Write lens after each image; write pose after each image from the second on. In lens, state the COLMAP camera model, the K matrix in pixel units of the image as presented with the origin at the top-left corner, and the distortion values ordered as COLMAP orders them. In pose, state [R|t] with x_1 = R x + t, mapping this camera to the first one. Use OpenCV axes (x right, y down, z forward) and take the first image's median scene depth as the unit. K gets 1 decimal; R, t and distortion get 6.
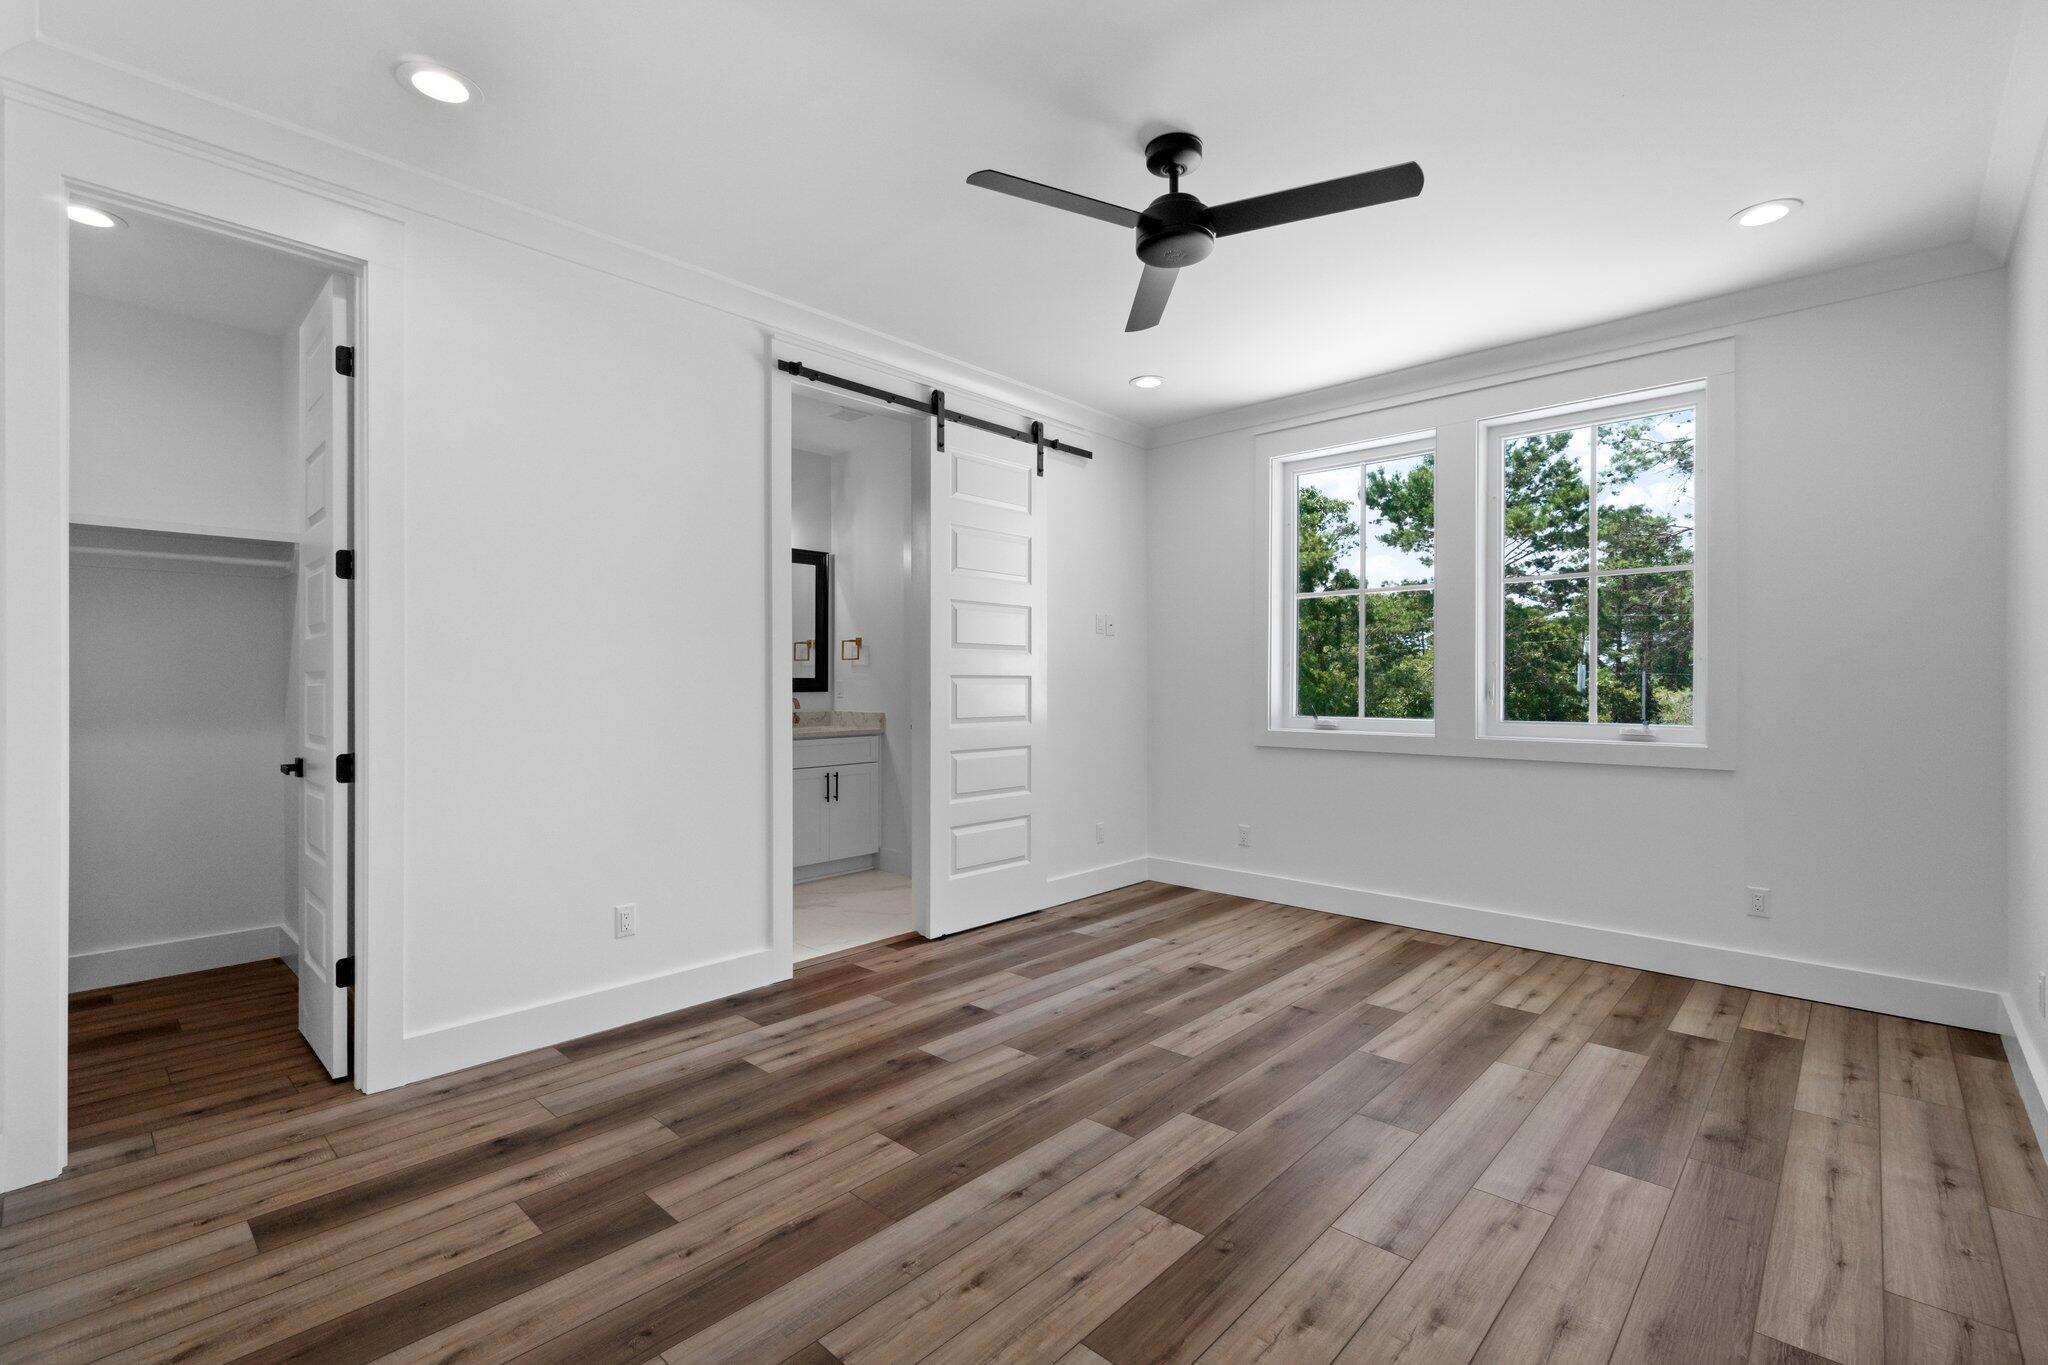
lens RADIAL K [[898.6, 0, 1019.1], [0, 898.6, 678.2], [0, 0, 1]] dist [-0.006007, 0.001946]
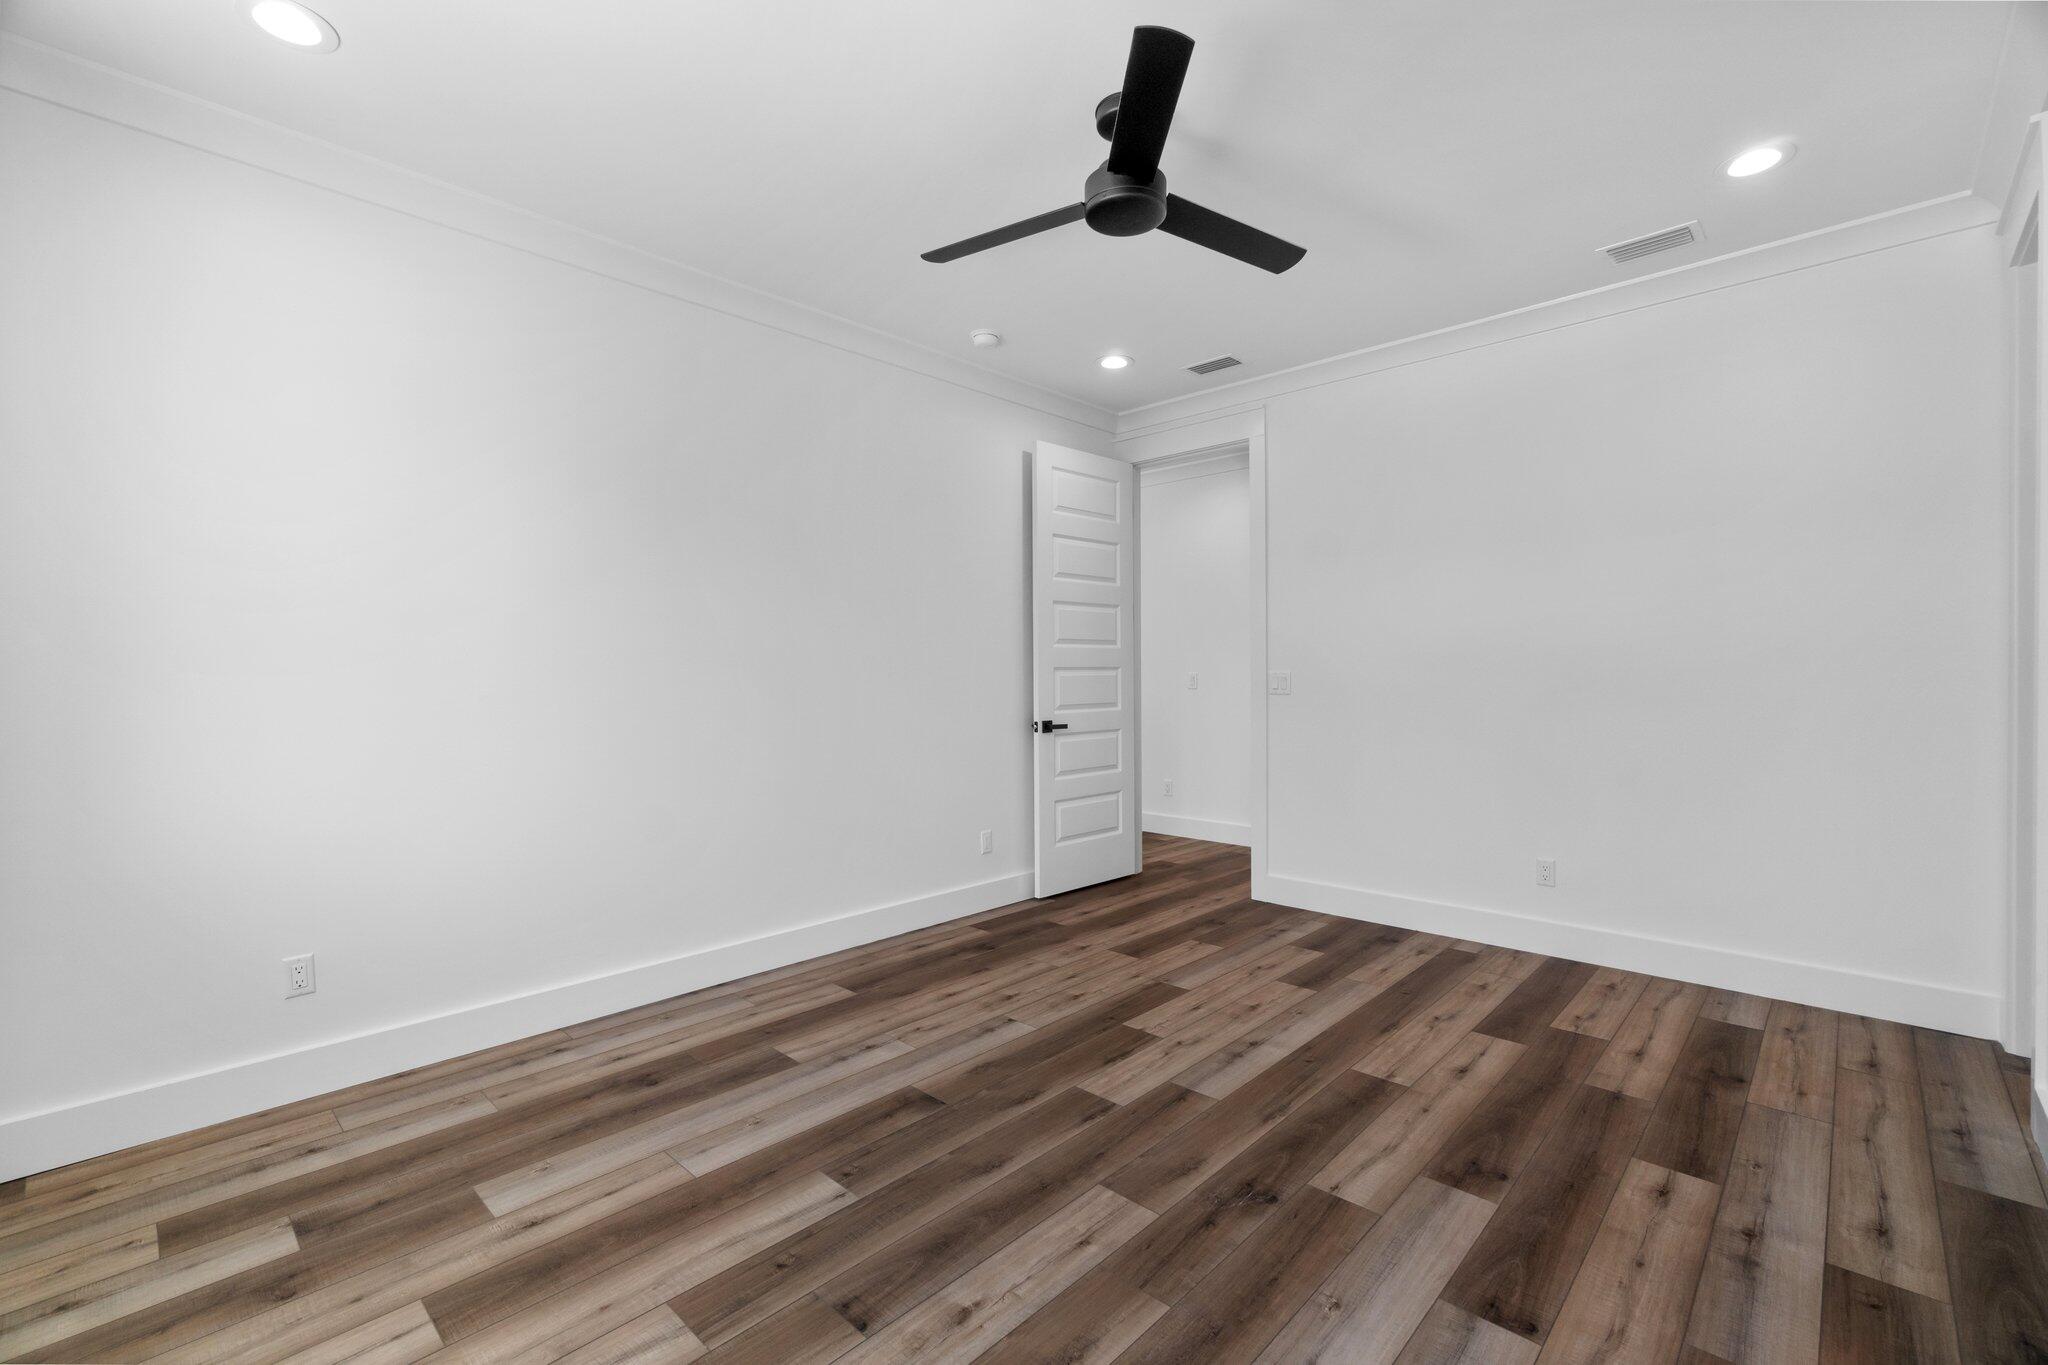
lens RADIAL K [[898.6, 0, 1022.8], [0, 898.6, 676.8], [0, 0, 1]] dist [-0.006007, 0.001946]
pose [[-0.999979, 0.005858, 0.002873, 0.256755], [0.005848, 0.999977, -0.003535, 0.011286], [-0.002893, -0.003518, -0.999990, 1.777085]]
